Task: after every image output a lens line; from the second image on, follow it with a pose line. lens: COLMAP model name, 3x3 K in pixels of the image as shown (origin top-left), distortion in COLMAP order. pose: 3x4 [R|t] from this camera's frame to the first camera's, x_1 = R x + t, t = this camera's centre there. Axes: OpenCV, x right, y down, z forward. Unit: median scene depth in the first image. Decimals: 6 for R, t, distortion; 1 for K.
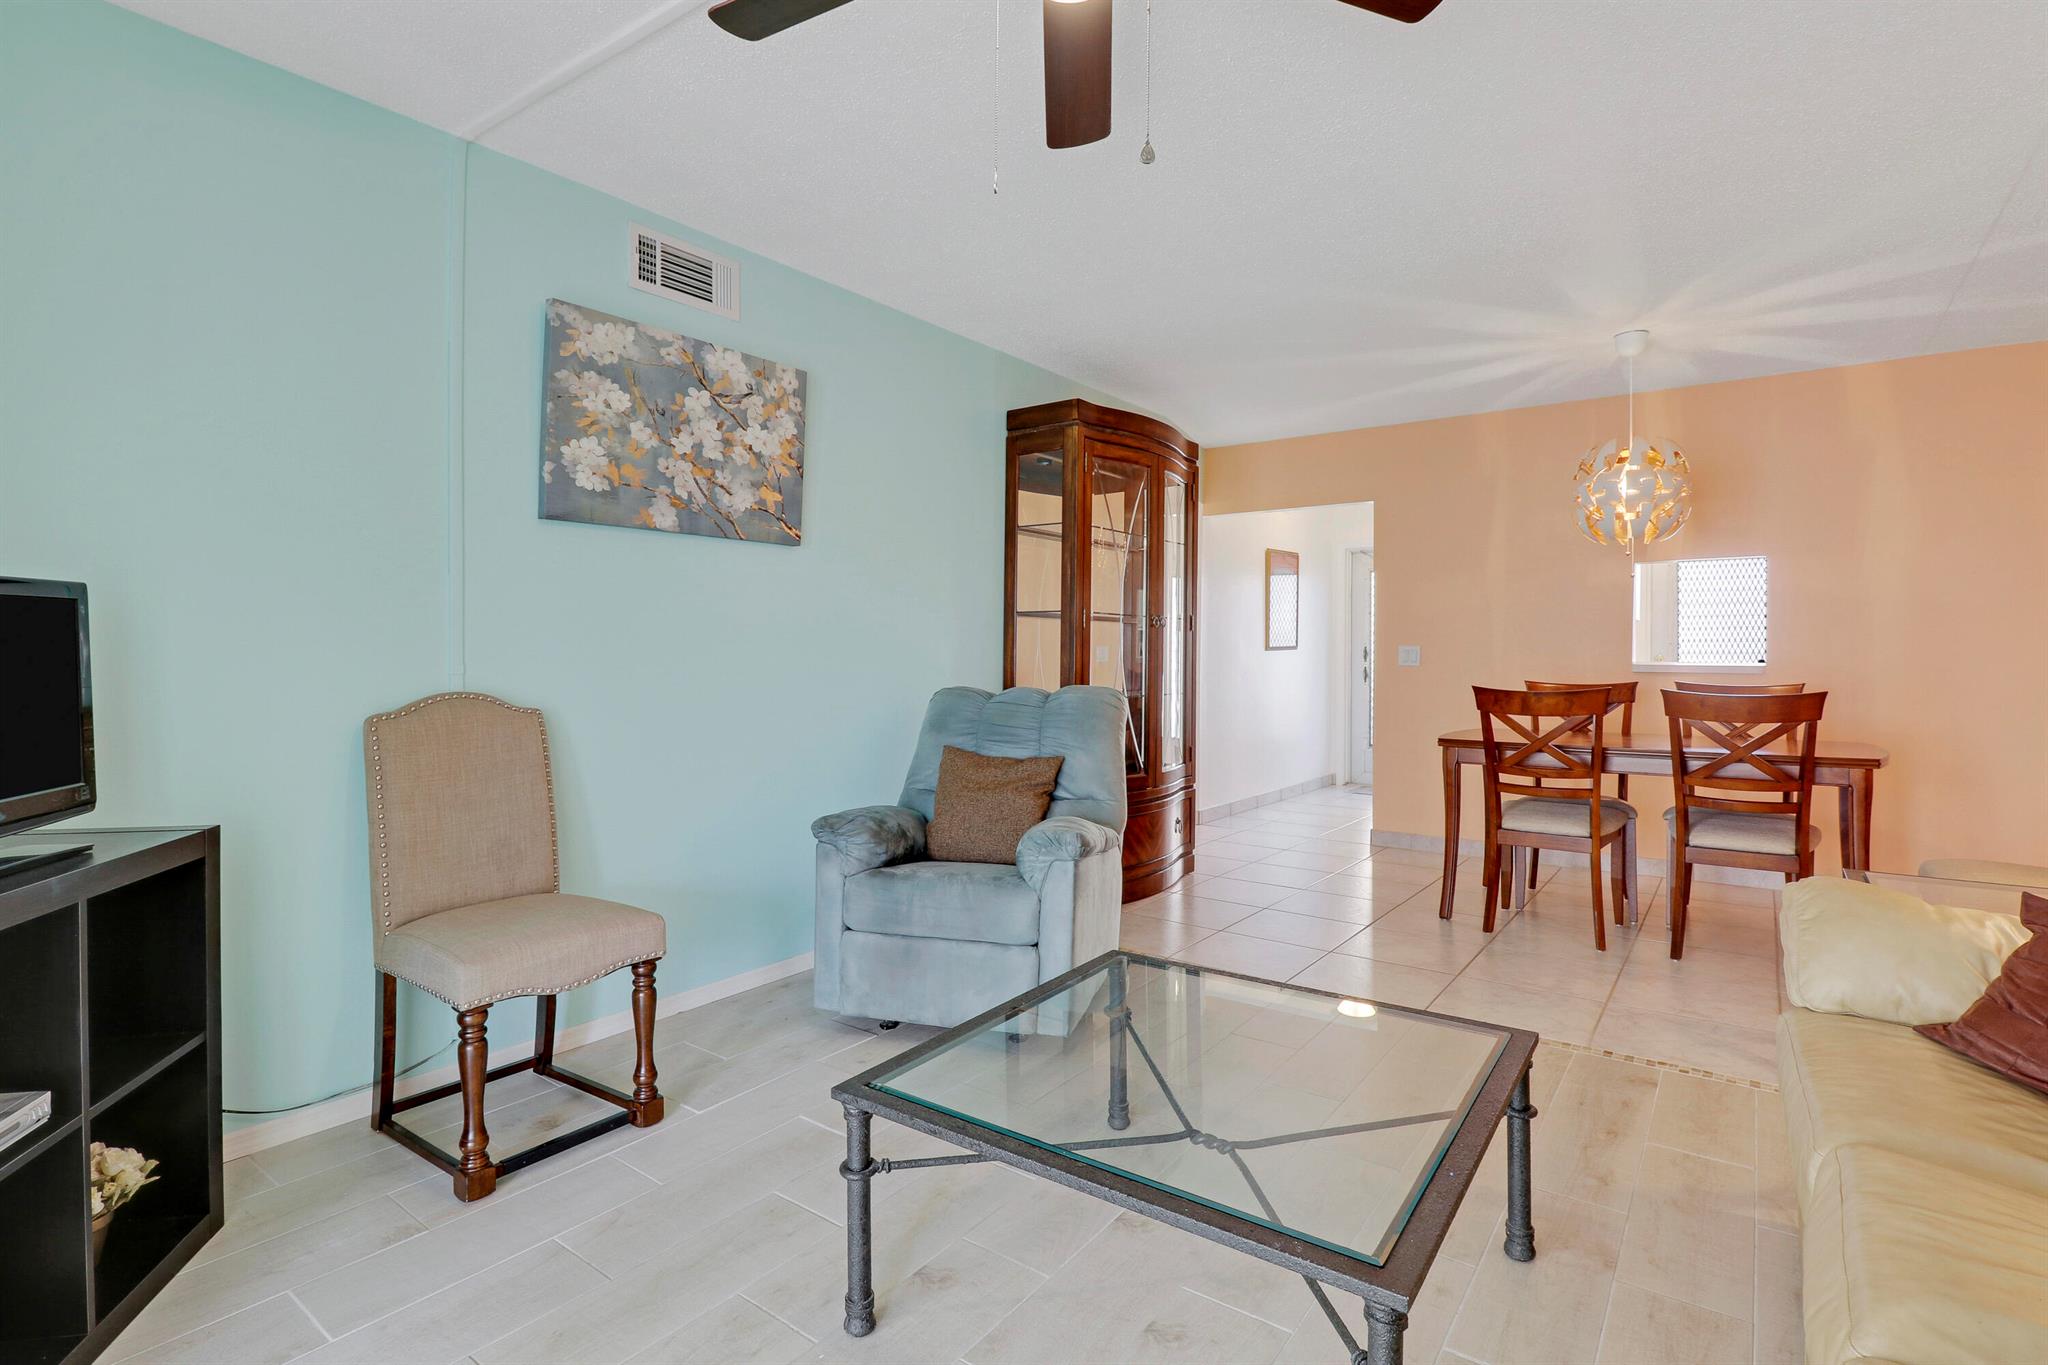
lens RADIAL K [[981.5, 0, 1013.7], [0, 981.5, 661.9], [0, 0, 1]] dist [0.000515, -0.011752]
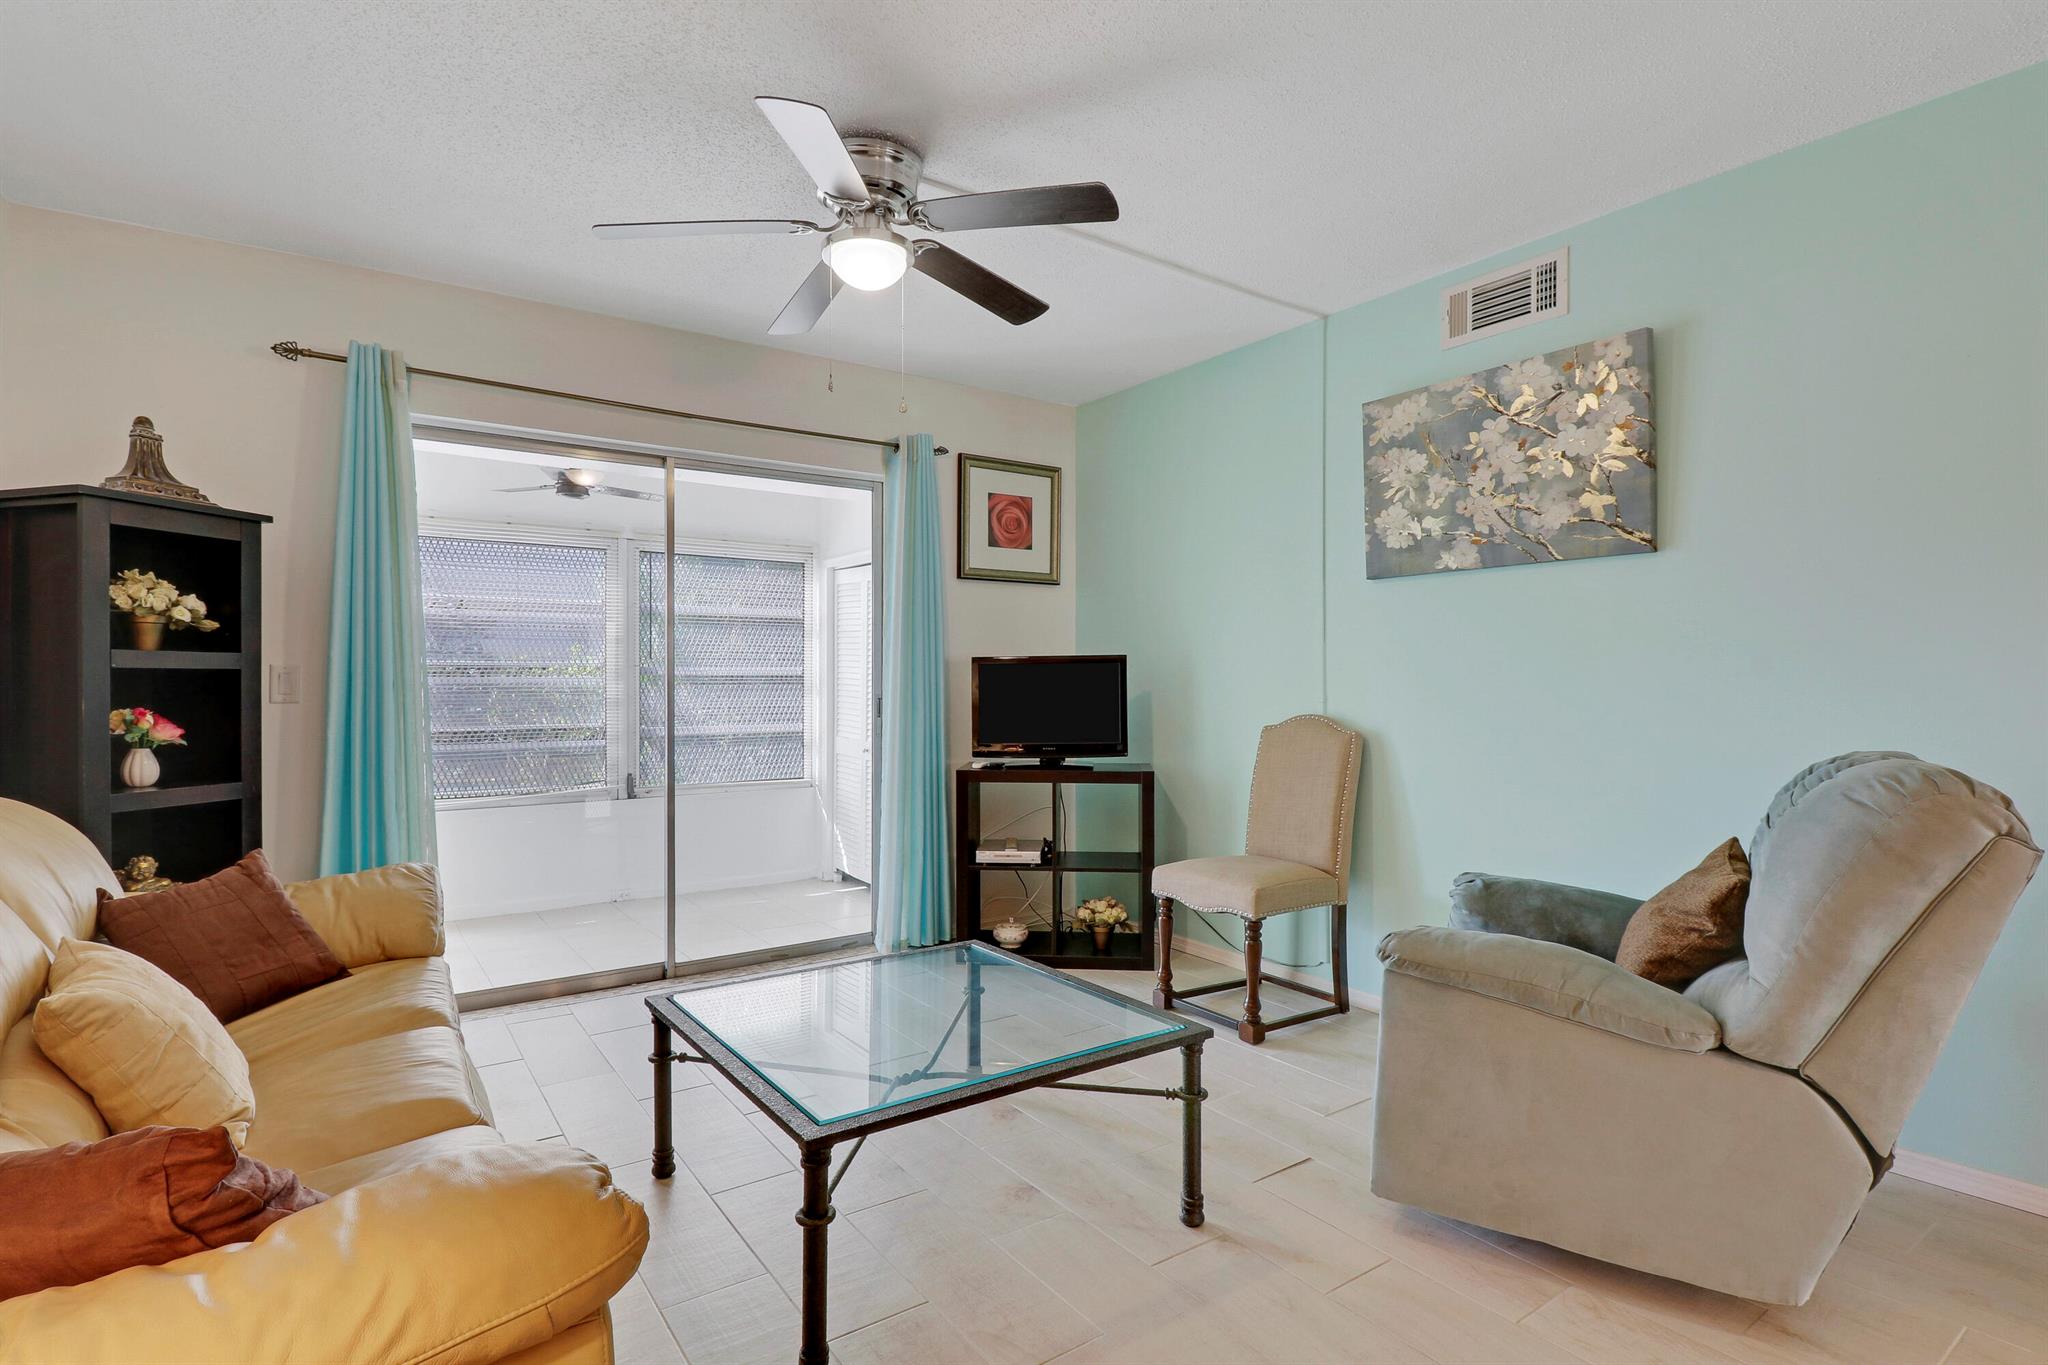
lens RADIAL K [[996.5, 0, 998.7], [0, 996.5, 682.8], [0, 0, 1]] dist [0.007420, -0.015163]
pose [[-0.315809, -0.003583, -0.948816, 0.774213], [-0.011379, 0.999935, 0.000011, -0.009164], [0.948755, 0.010800, -0.315829, 0.848153]]
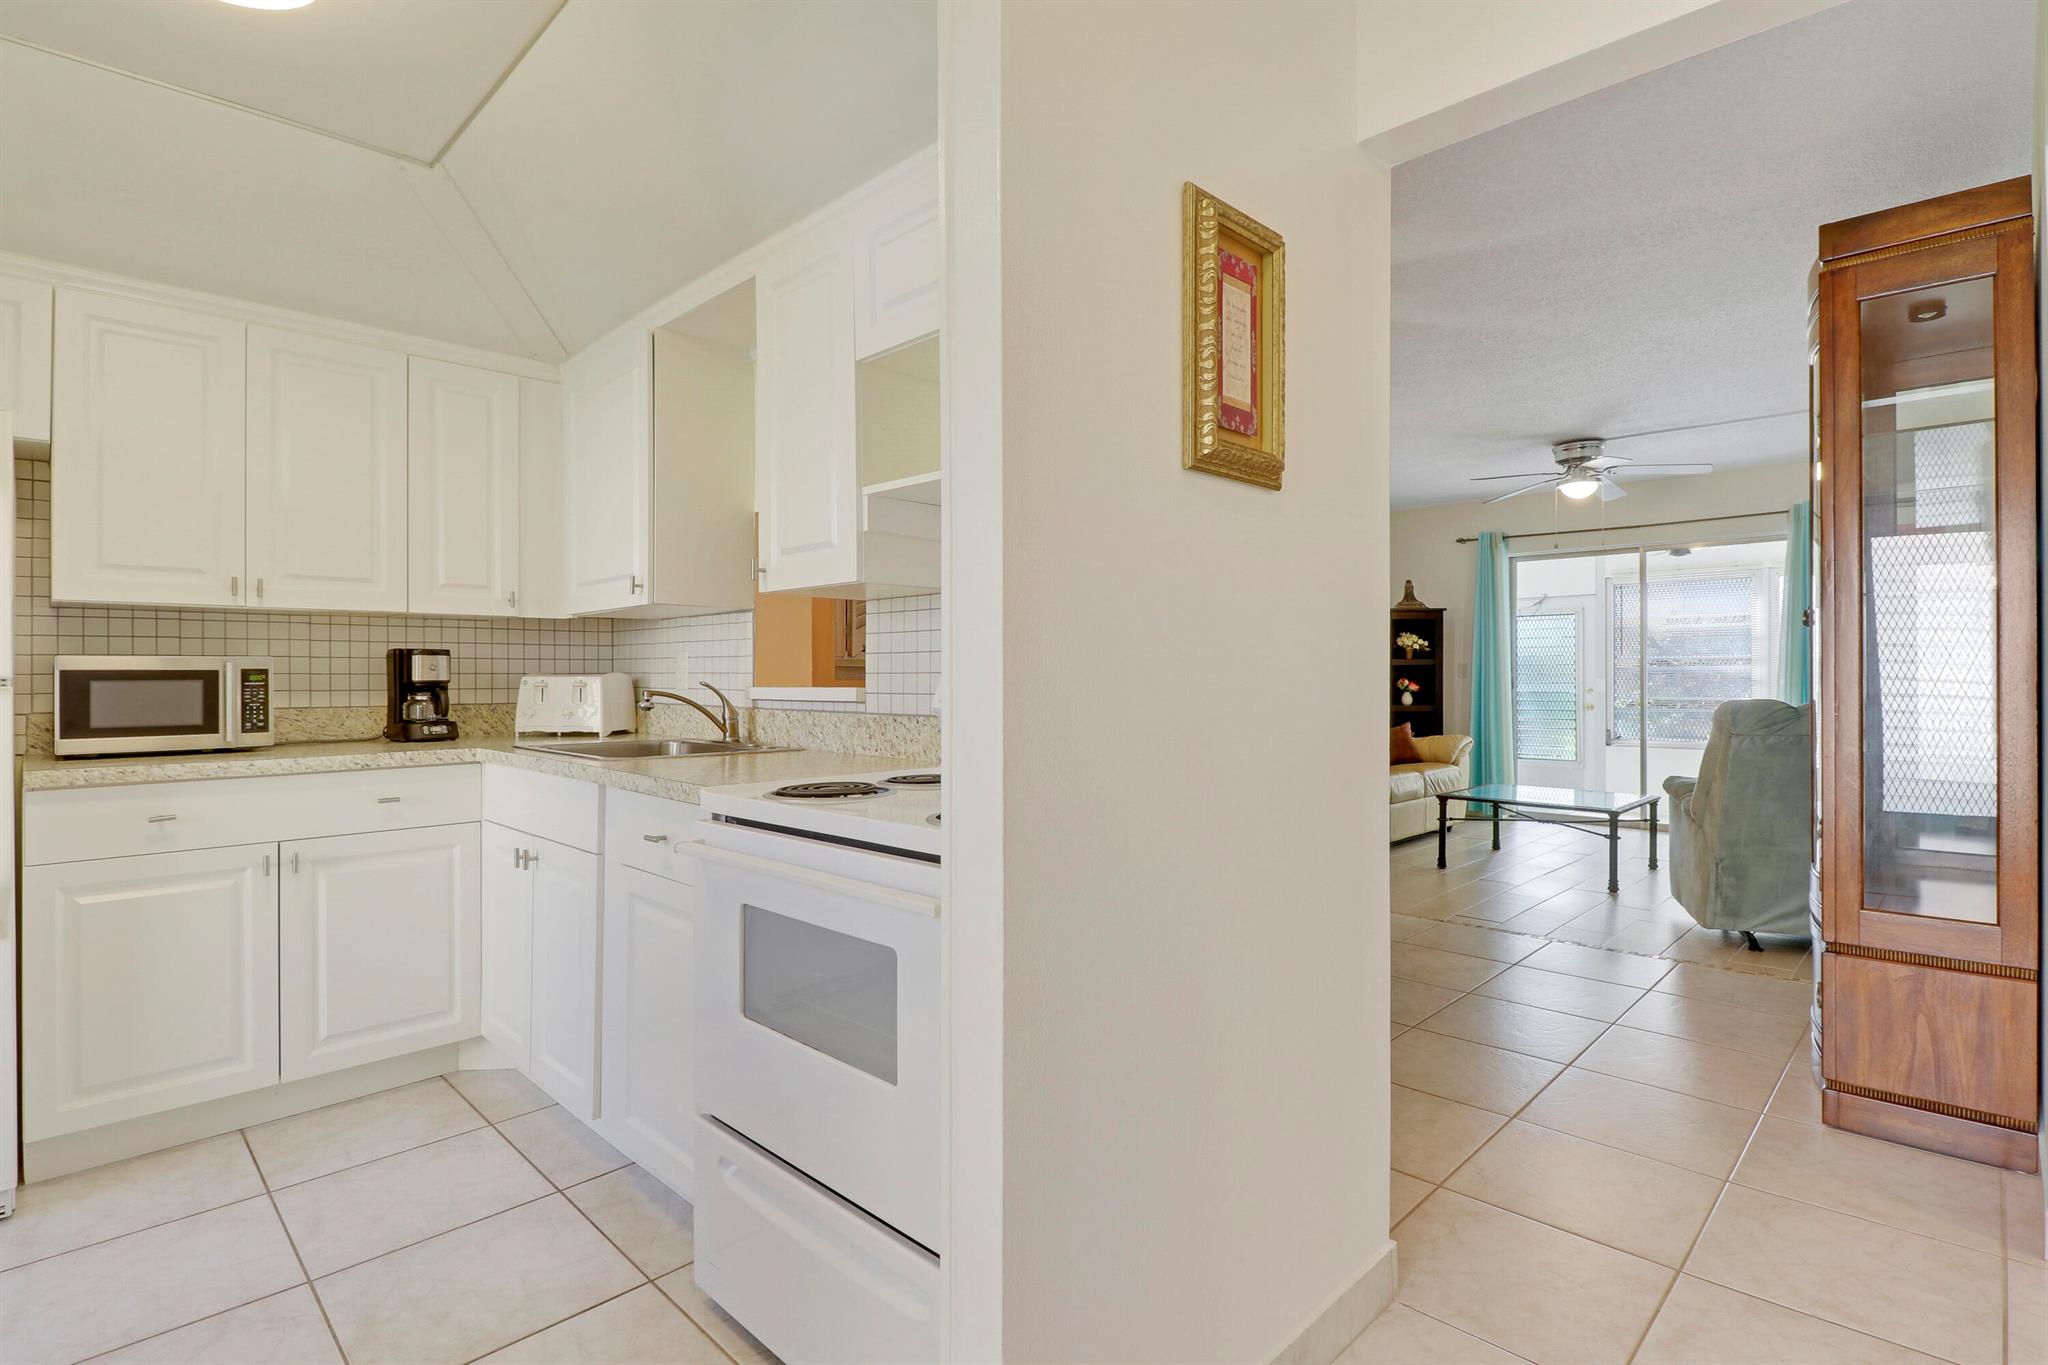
lens RADIAL K [[996.5, 0, 1034.0], [0, 996.5, 682.2], [0, 0, 1]] dist [0.007420, -0.015163]
pose [[-0.992525, 0.001194, 0.122036, 0.834337], [0.003422, 0.999831, 0.018049, -0.018862], [-0.121993, 0.018332, -0.992362, 2.520042]]
